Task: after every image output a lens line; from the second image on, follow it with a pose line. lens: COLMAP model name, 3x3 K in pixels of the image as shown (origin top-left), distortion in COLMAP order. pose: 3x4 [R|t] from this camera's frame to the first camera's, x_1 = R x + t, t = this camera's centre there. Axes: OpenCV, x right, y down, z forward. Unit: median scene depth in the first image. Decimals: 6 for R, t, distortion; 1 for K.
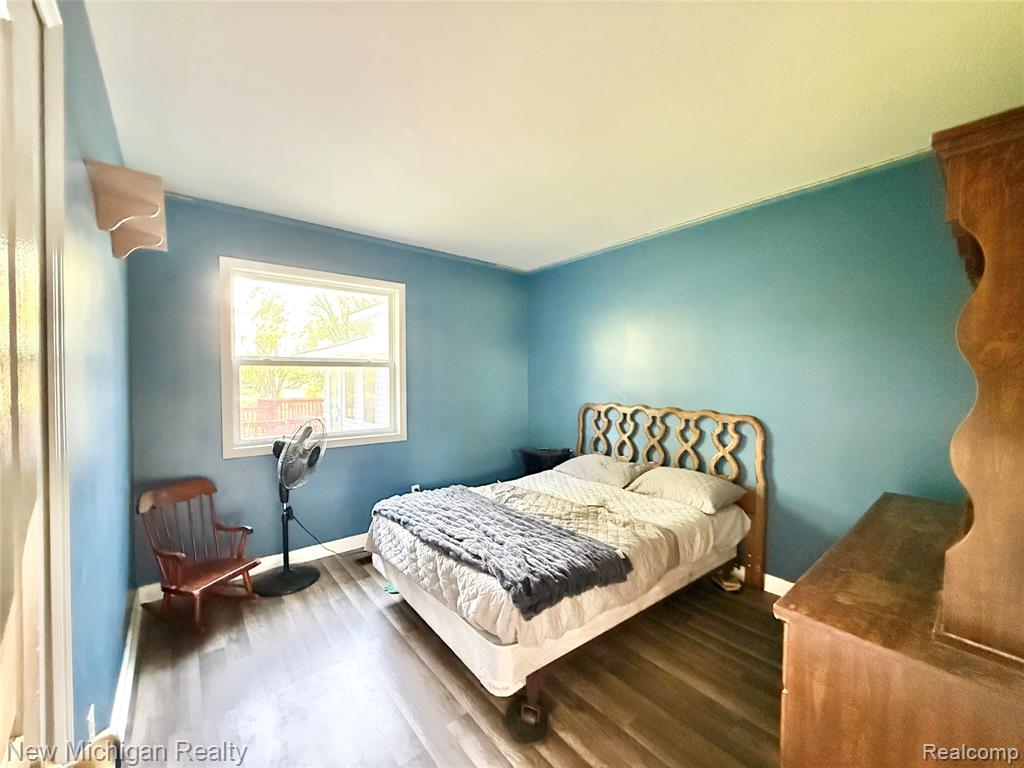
lens RADIAL K [[405.2, 0, 520.5], [0, 405.2, 368.2], [0, 0, 1]] dist [-0.002748, 0.000144]
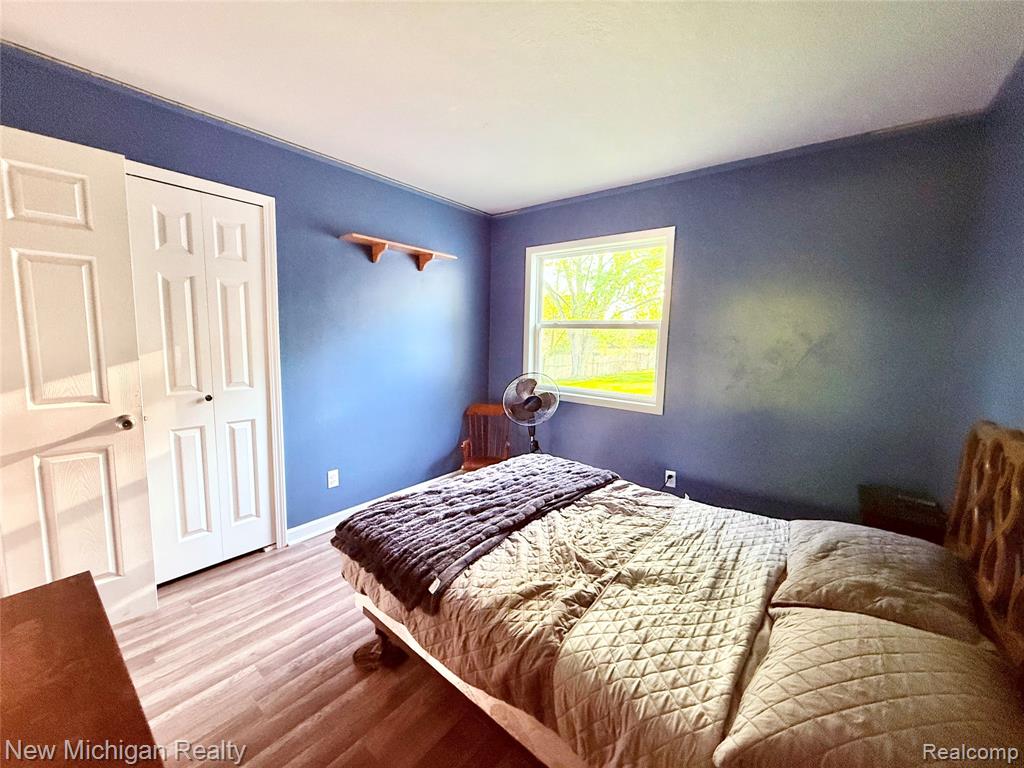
lens RADIAL K [[405.2, 0, 505.0], [0, 405.2, 378.9], [0, 0, 1]] dist [-0.002748, 0.000144]
pose [[0.199503, 0.116782, -0.972913, 0.821108], [-0.007763, 0.993030, 0.117605, 0.004151], [0.979866, -0.015910, 0.199019, 0.872311]]
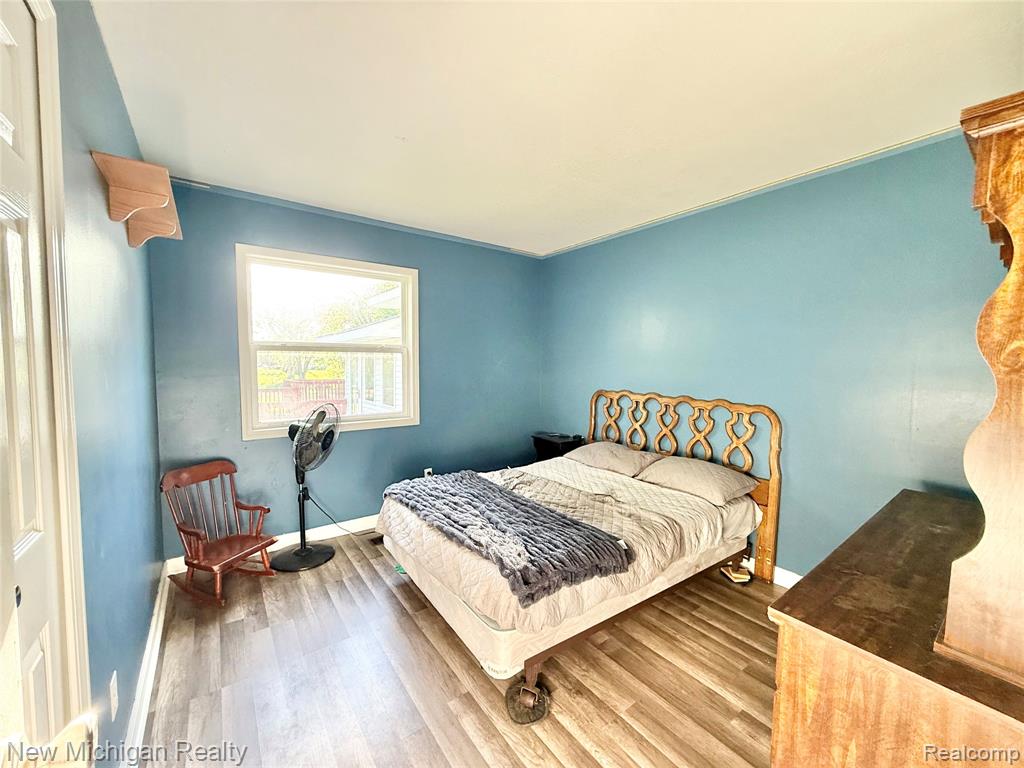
lens RADIAL K [[405.2, 0, 519.9], [0, 405.2, 369.3], [0, 0, 1]] dist [-0.002748, 0.000144]
pose [[0.998767, 0.010335, -0.048563, 0.032066], [-0.008243, 0.999038, 0.043075, -0.011828], [0.048961, -0.042621, 0.997891, 0.008858]]
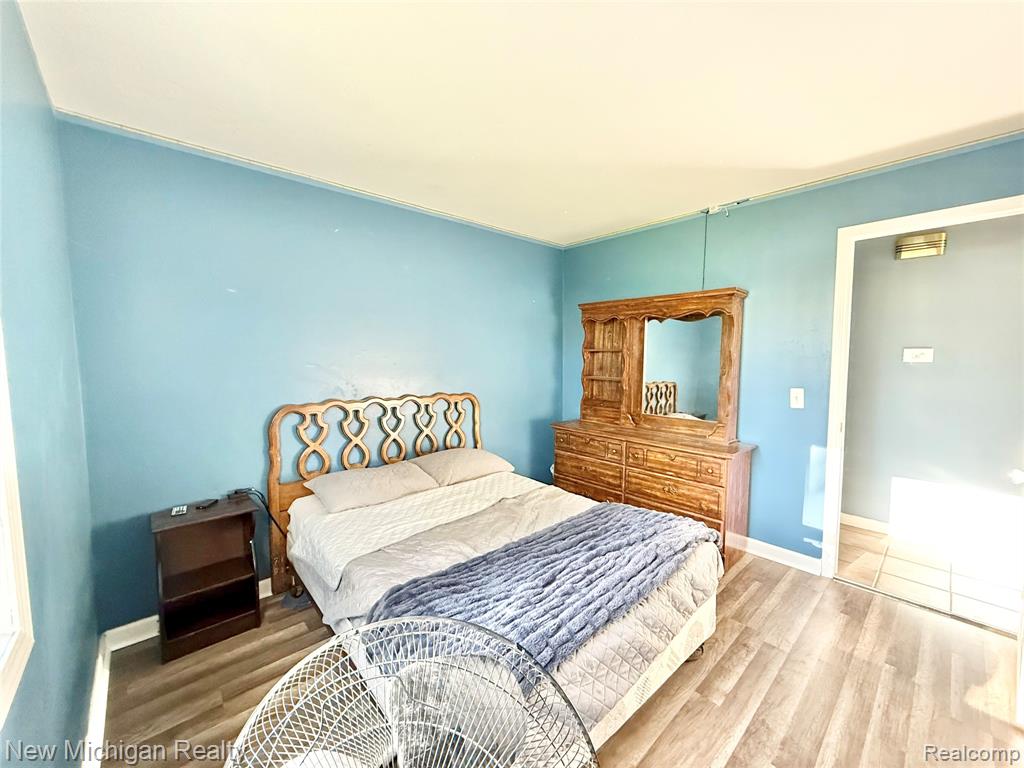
lens RADIAL K [[405.2, 0, 507.2], [0, 405.2, 377.9], [0, 0, 1]] dist [-0.002748, 0.000144]
pose [[-0.025721, -0.063508, 0.997650, -0.862309], [-0.006182, 0.997971, 0.063369, -0.006730], [-0.999650, -0.004537, -0.026062, 1.184628]]
